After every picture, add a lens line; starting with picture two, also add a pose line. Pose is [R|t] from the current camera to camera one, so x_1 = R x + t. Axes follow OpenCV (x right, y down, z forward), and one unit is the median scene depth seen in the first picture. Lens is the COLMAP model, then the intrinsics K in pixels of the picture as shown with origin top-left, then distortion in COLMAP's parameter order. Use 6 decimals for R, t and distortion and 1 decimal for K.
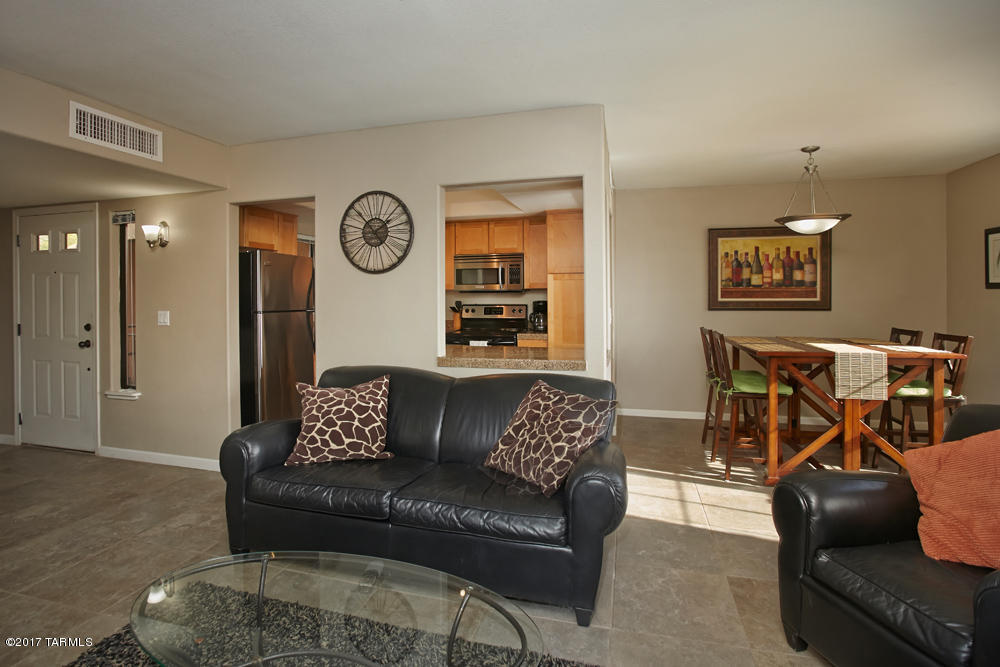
lens RADIAL K [[506.8, 0, 497.2], [0, 506.8, 294.5], [0, 0, 1]] dist [-0.022560, 0.000001]
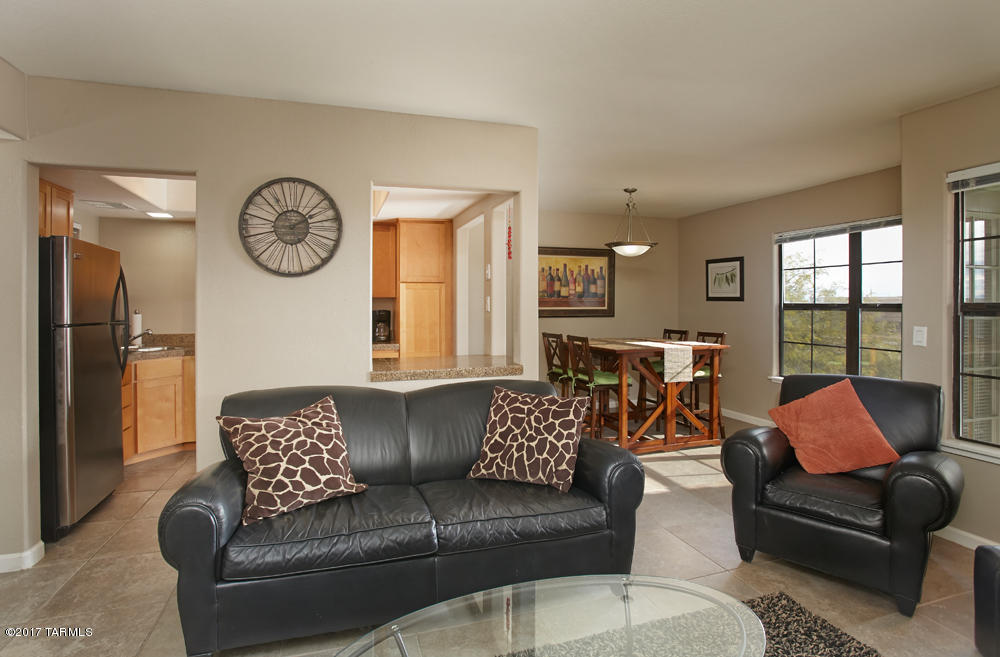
lens RADIAL K [[505.8, 0, 499.2], [0, 505.8, 296.3], [0, 0, 1]] dist [-0.020016, 0.000035]
pose [[0.840153, 0.012155, 0.542213, -0.408004], [-0.003665, 0.999853, -0.016735, 0.003641], [-0.542337, 0.012073, 0.840074, 0.118838]]
